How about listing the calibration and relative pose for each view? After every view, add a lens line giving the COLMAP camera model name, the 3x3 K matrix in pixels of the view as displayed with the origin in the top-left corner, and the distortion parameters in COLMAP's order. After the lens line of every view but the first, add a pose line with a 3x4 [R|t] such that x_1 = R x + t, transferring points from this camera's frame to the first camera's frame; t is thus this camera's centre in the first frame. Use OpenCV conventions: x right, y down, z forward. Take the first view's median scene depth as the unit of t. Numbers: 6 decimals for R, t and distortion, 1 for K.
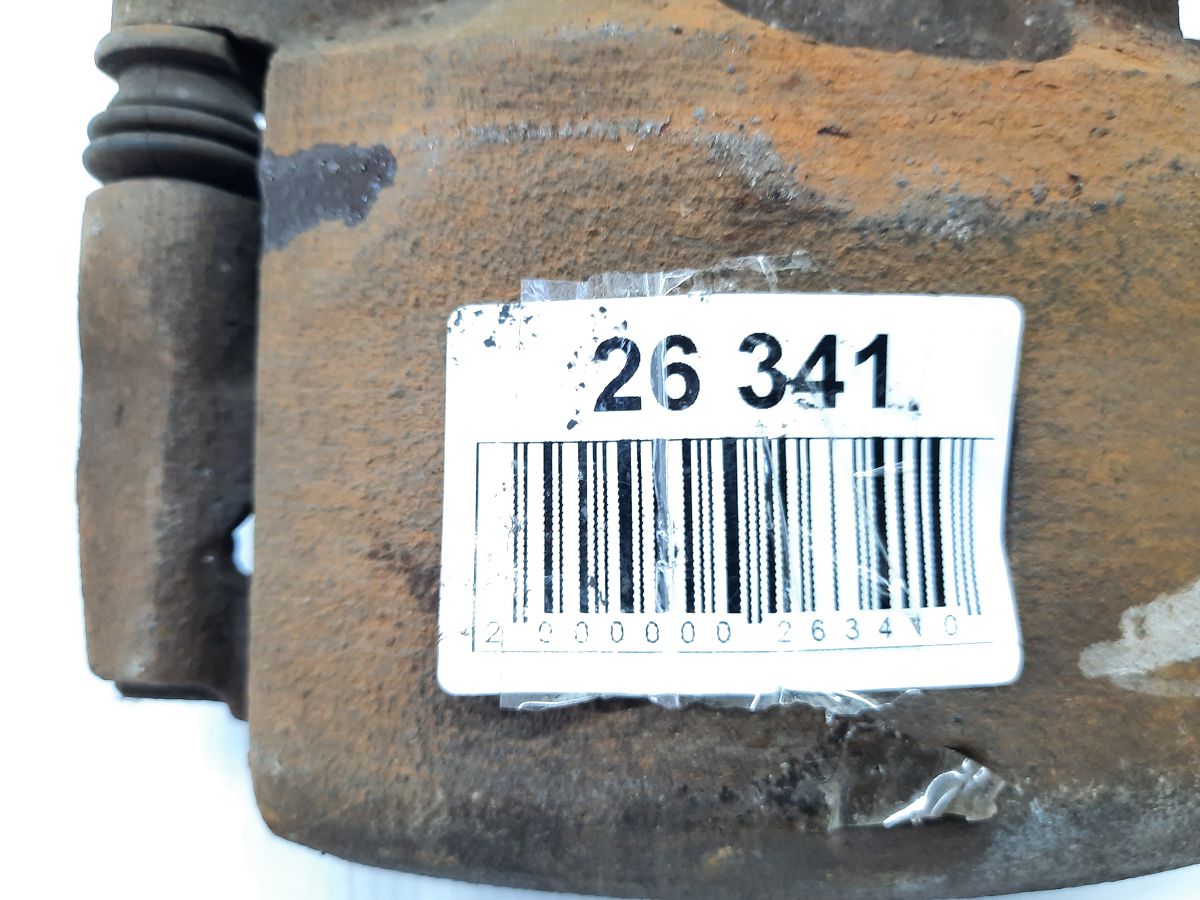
lens RADIAL K [[944.0, 0, 600.0], [0, 944.0, 450.0], [0, 0, 1]] dist [-0.061399, -0.011734]
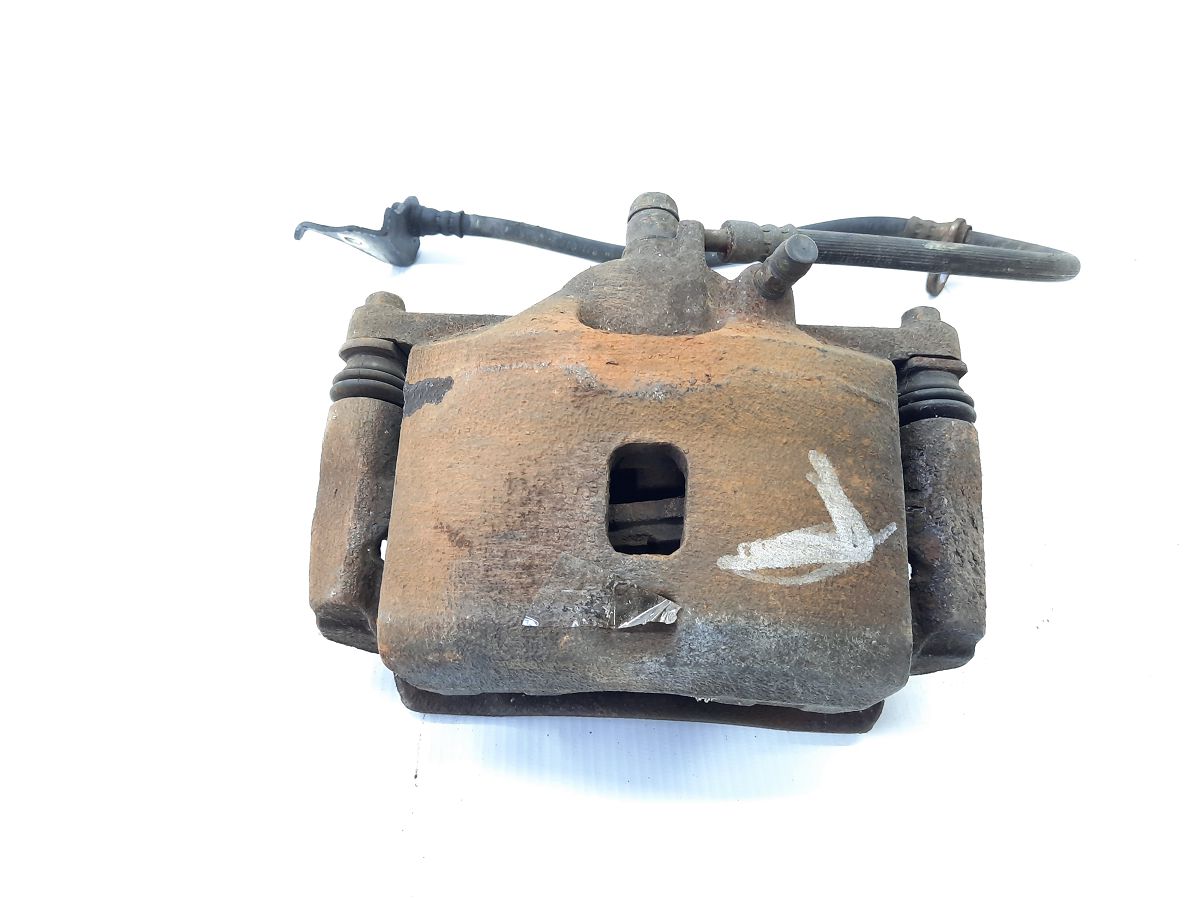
lens RADIAL K [[944.0, 0, 600.0], [0, 944.0, 450.0], [0, 0, 1]] dist [-0.061399, -0.011734]
pose [[0.992269, -0.023189, -0.121918, 0.517844], [-0.018488, 0.943804, -0.329987, 0.758148], [0.122719, 0.329690, 0.936079, -1.401443]]
